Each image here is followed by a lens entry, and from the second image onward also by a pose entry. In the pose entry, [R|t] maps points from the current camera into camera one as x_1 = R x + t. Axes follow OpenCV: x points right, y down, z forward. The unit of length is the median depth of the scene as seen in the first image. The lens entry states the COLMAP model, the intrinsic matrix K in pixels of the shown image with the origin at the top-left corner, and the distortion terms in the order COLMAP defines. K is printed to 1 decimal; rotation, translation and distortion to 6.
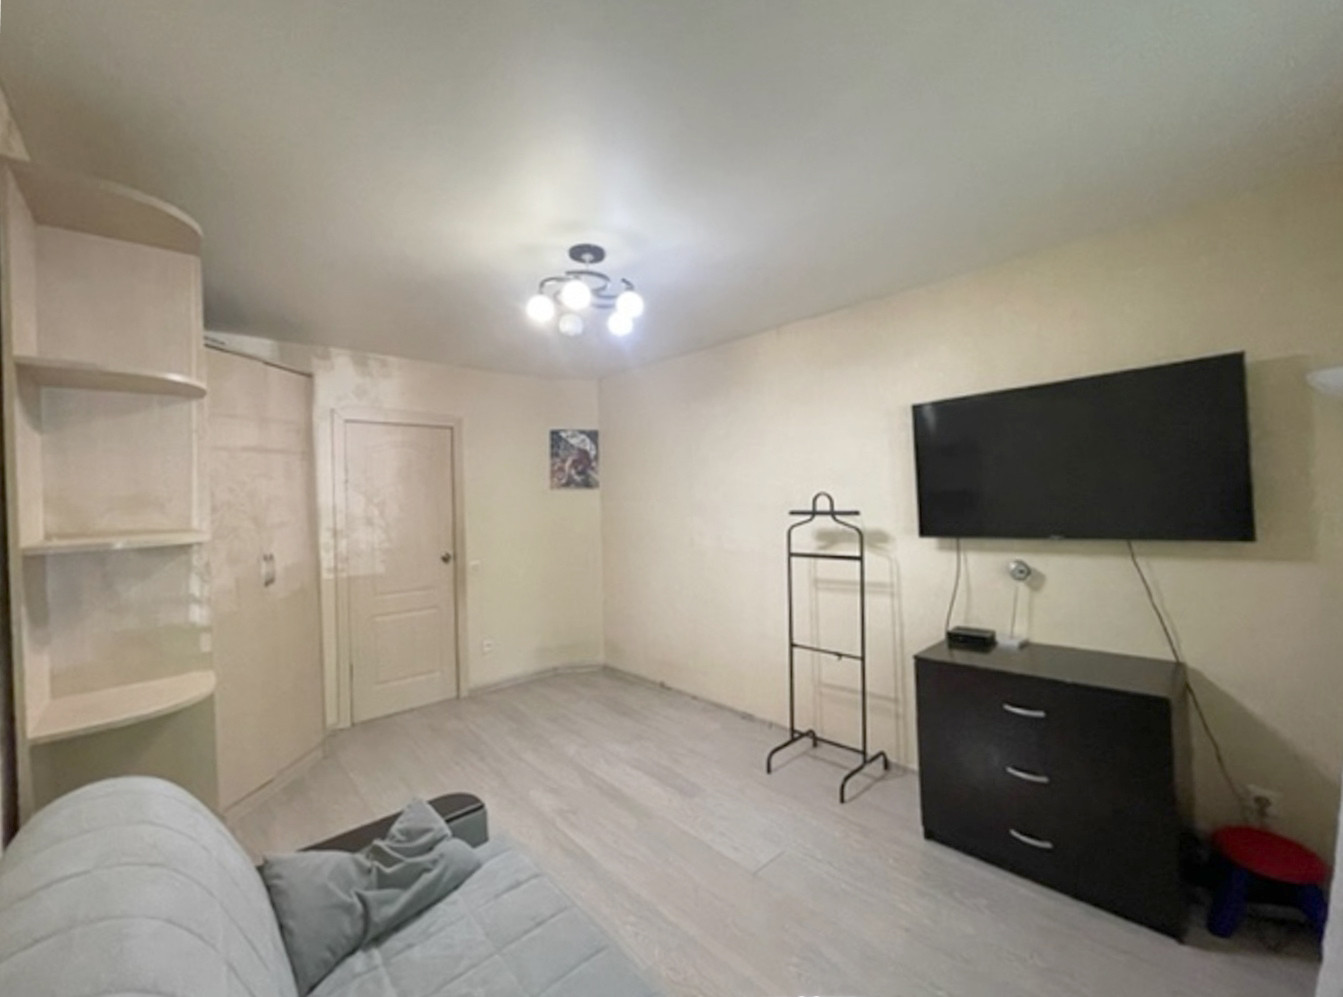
lens RADIAL K [[545.4, 0, 669.0], [0, 545.4, 492.6], [0, 0, 1]] dist [-0.003473, 0.001196]
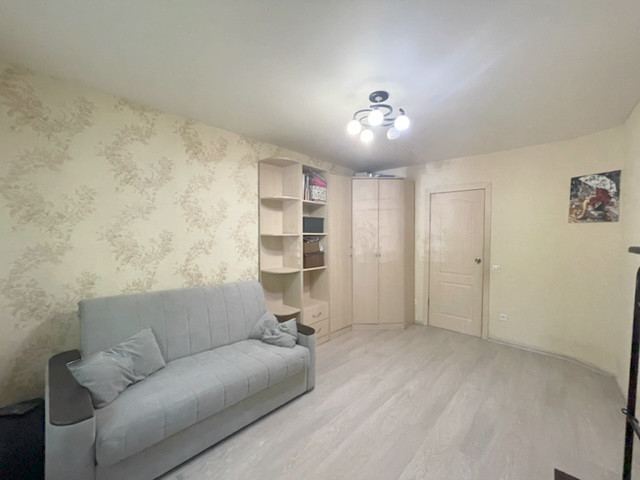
lens RADIAL K [[259.9, 0, 318.8], [0, 259.9, 237.8], [0, 0, 1]] dist [-0.003473, 0.001196]
pose [[0.096094, 0.050592, -0.994086, 0.449303], [-0.003306, 0.998718, 0.050508, 0.000747], [0.995367, -0.001567, 0.096138, 0.425269]]
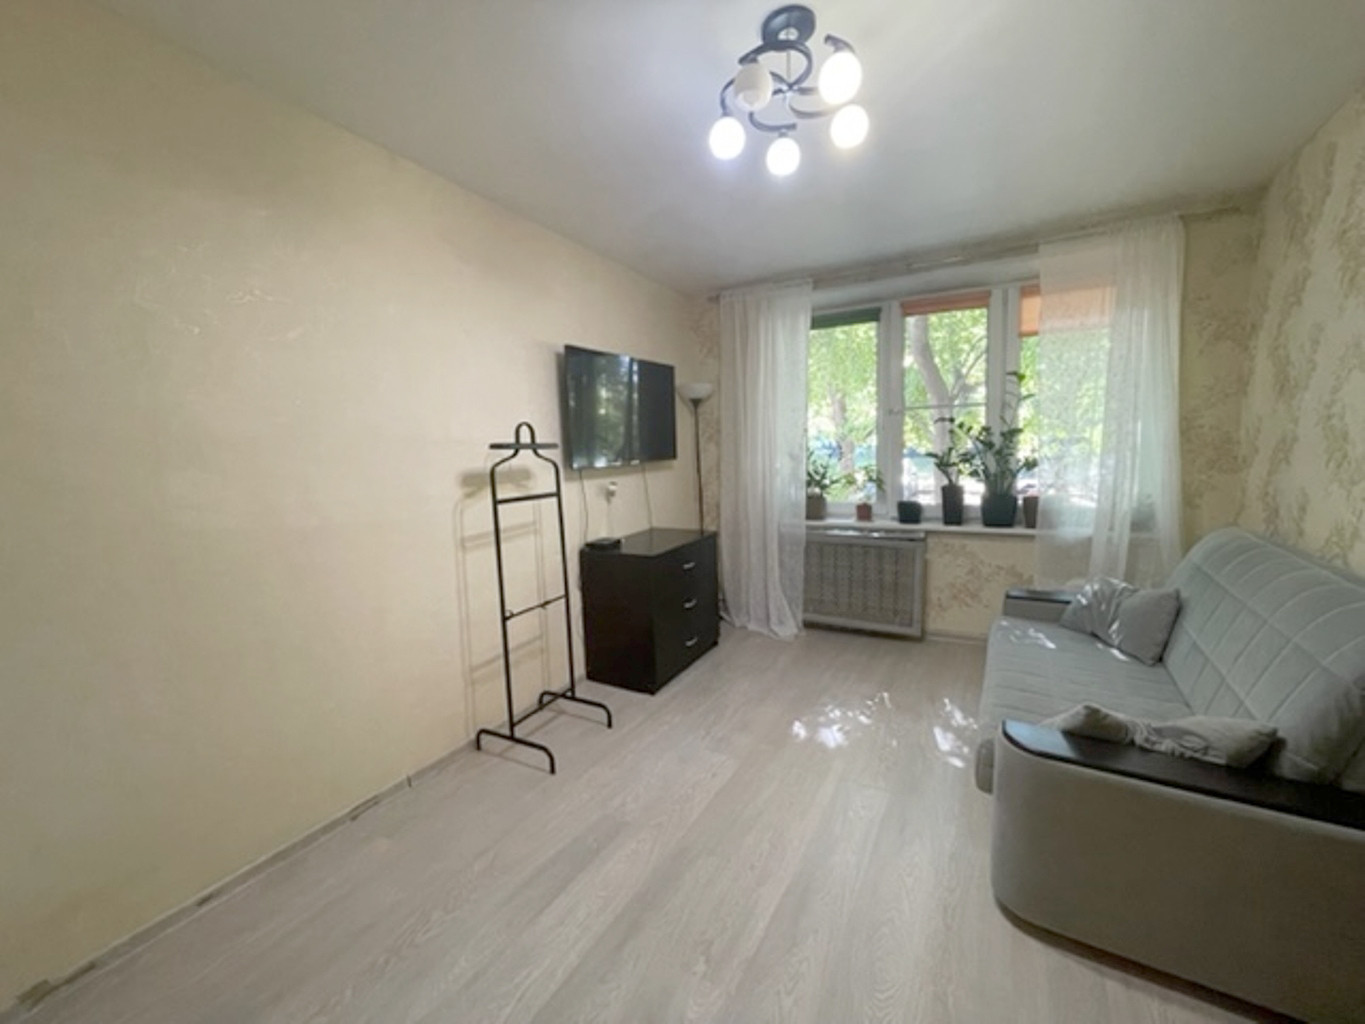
lens RADIAL K [[554.3, 0, 682.2], [0, 554.3, 508.6], [0, 0, 1]] dist [-0.003473, 0.001196]
pose [[-0.315258, -0.062661, 0.946935, -0.479981], [0.027498, 0.996796, 0.075115, 0.059724], [-0.948607, 0.049720, -0.312525, 0.825076]]
